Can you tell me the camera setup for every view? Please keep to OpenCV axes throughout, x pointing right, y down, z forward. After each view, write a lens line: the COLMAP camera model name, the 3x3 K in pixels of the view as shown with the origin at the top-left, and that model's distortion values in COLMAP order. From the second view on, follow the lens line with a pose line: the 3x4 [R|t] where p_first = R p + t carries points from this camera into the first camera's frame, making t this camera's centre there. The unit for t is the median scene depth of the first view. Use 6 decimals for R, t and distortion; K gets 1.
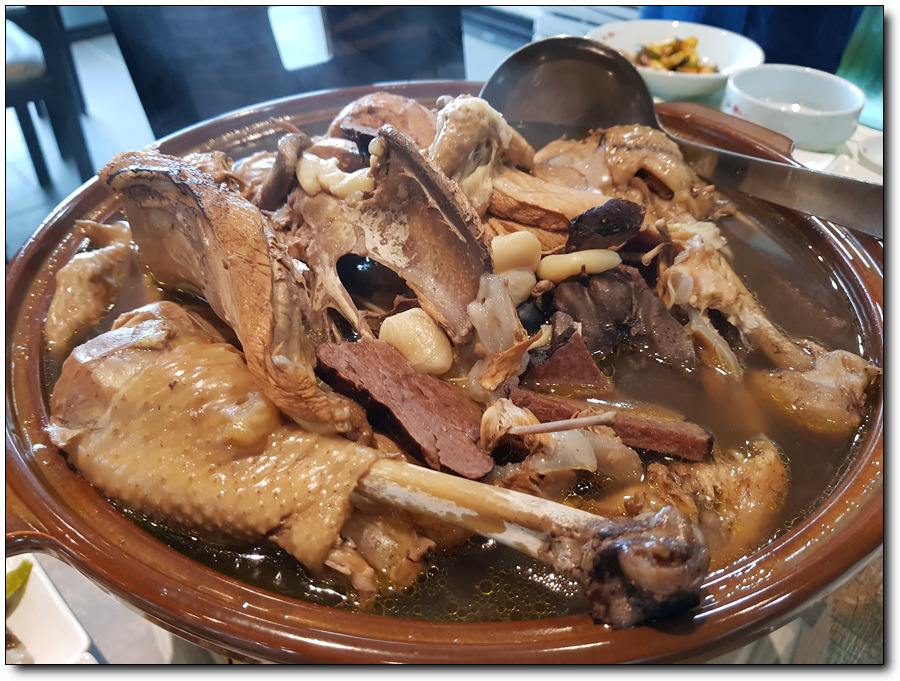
lens RADIAL K [[693.5, 0, 450.0], [0, 693.5, 340.5], [0, 0, 1]] dist [-0.030337, 0.002812]
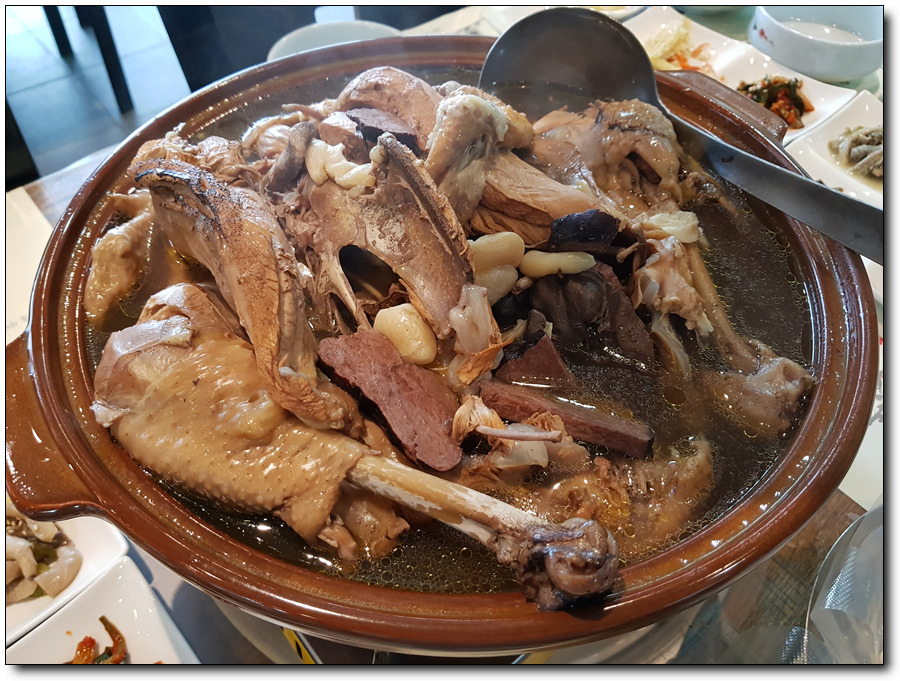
lens RADIAL K [[677.9, 0, 437.2], [0, 677.9, 340.4], [0, 0, 1]] dist [0.001734, -0.064630]
pose [[0.998140, 0.051655, -0.032375, 0.042523], [-0.045822, 0.985981, 0.160443, -0.178778], [0.040209, -0.158661, 0.986514, -0.110927]]
